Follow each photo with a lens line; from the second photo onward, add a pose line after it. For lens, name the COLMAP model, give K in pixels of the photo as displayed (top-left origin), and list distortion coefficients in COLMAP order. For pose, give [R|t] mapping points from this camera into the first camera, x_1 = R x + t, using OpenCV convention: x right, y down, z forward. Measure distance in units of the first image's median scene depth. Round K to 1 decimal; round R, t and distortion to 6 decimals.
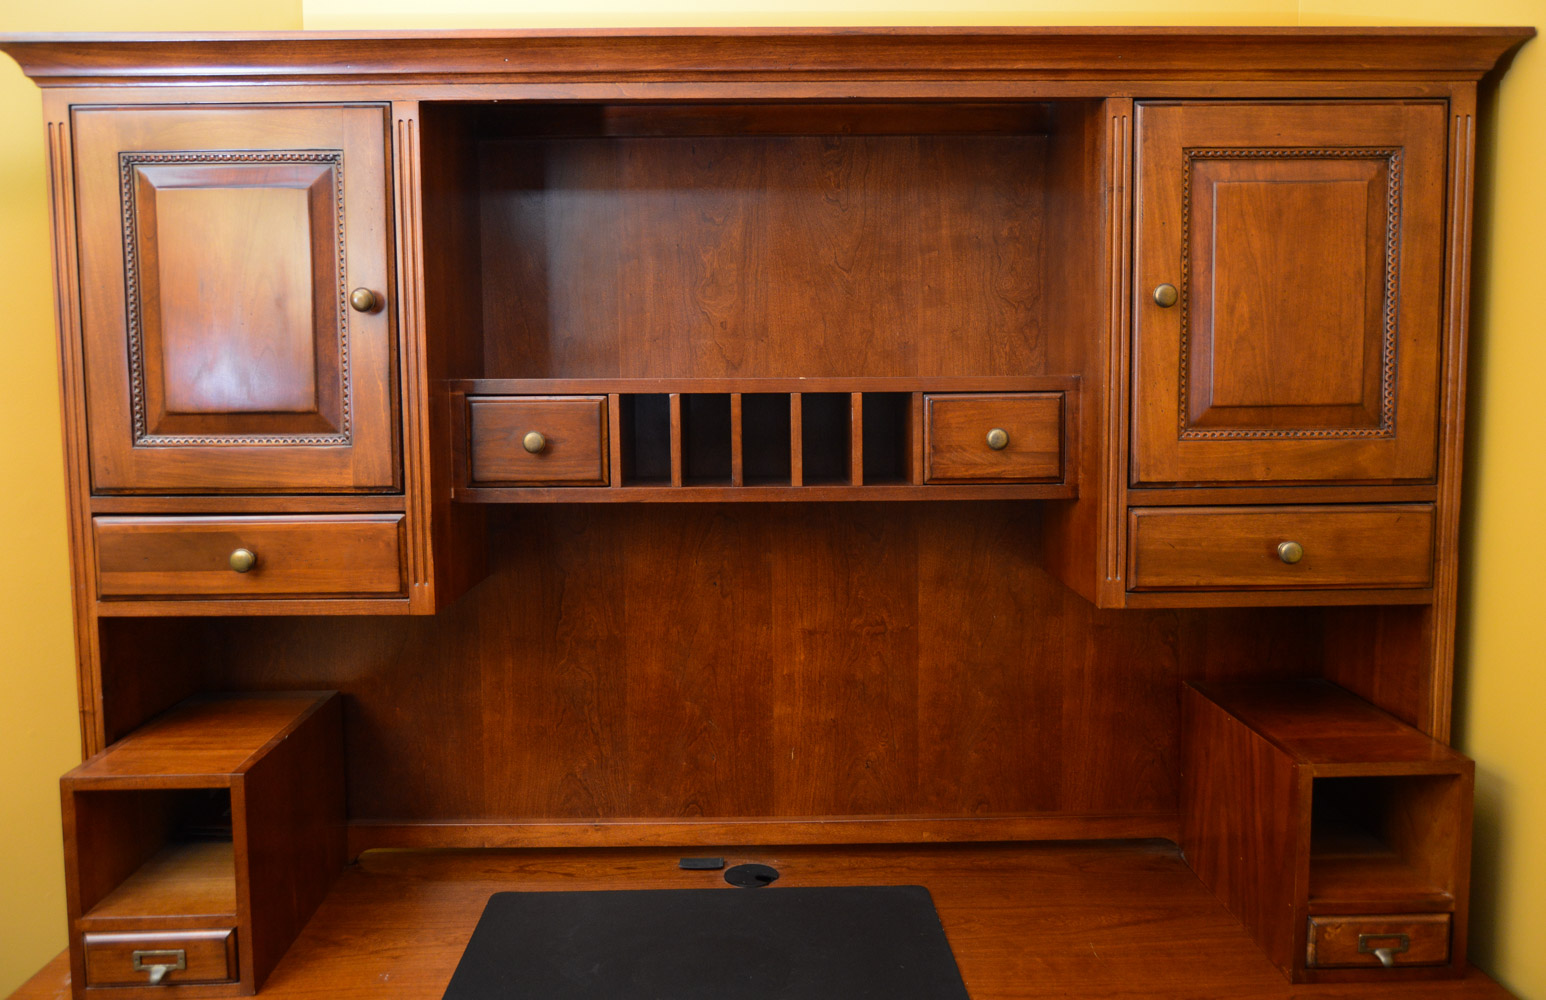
lens RADIAL K [[1210.9, 0, 769.6], [0, 1210.9, 498.1], [0, 0, 1]] dist [-0.042065, 0.027374]
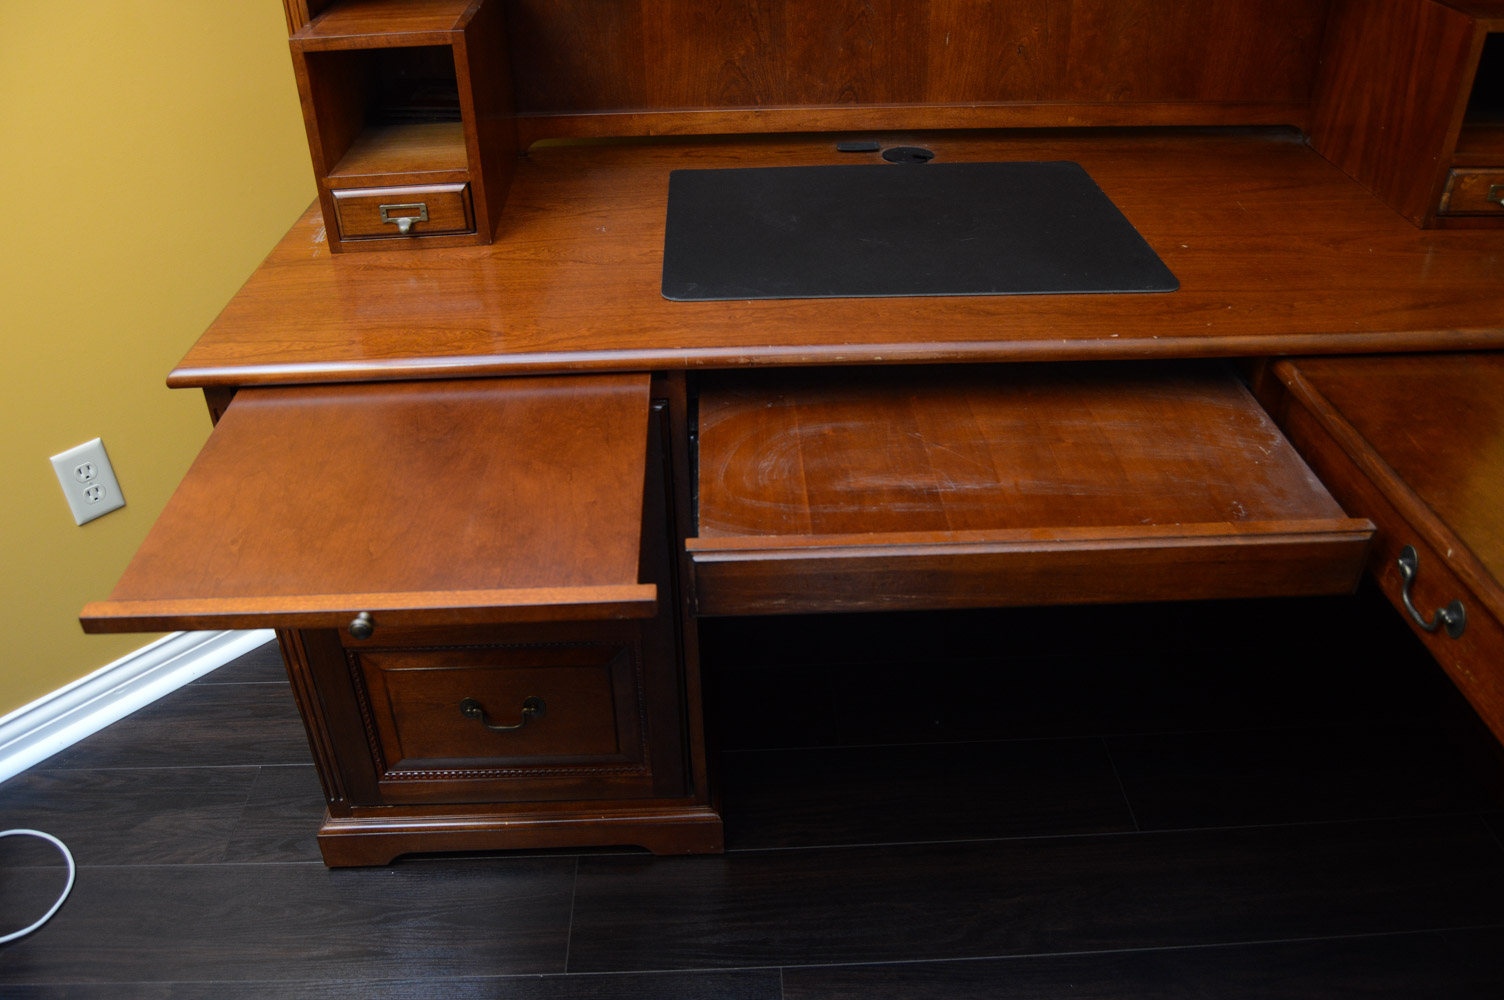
lens RADIAL K [[1190.0, 0, 749.9], [0, 1190.0, 503.5], [0, 0, 1]] dist [-0.095748, 0.036562]
pose [[0.999907, -0.012283, -0.005948, -0.178656], [0.013639, 0.884509, 0.466323, 0.117076], [-0.000467, -0.466361, 0.884595, -0.066194]]
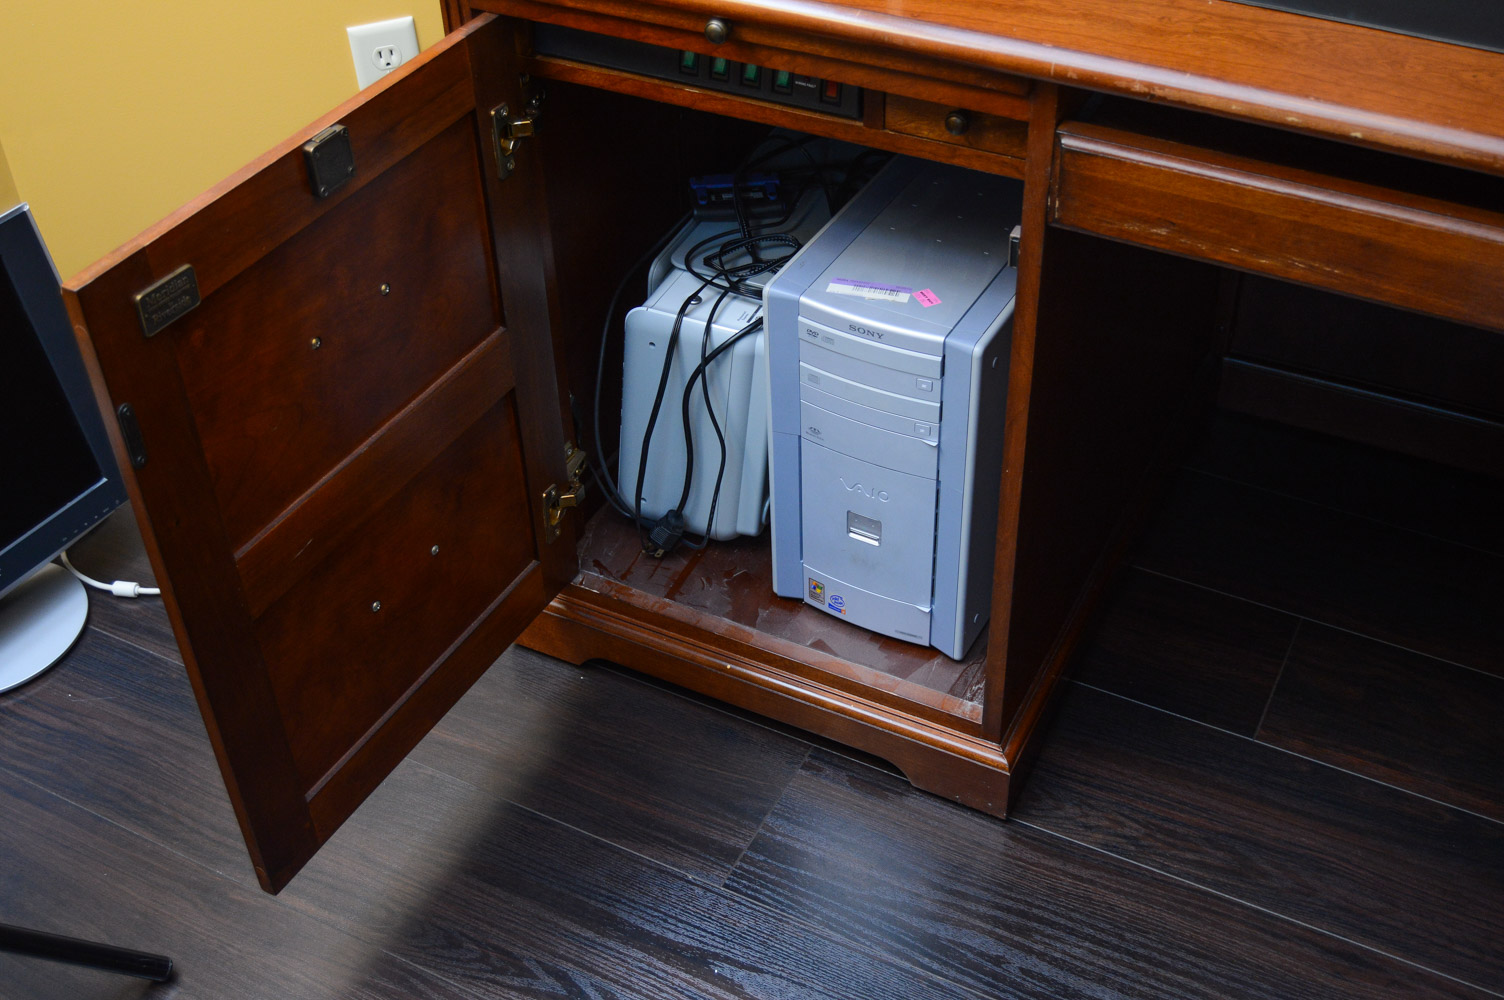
lens RADIAL K [[1717.1, 0, 747.8], [0, 1717.1, 500.8], [0, 0, 1]] dist [-0.060150, 0.000000]
pose [[0.869615, 0.298993, -0.392903, 0.013239], [-0.017266, 0.813713, 0.581010, 0.132586], [0.493428, -0.498471, 0.712780, 0.009631]]
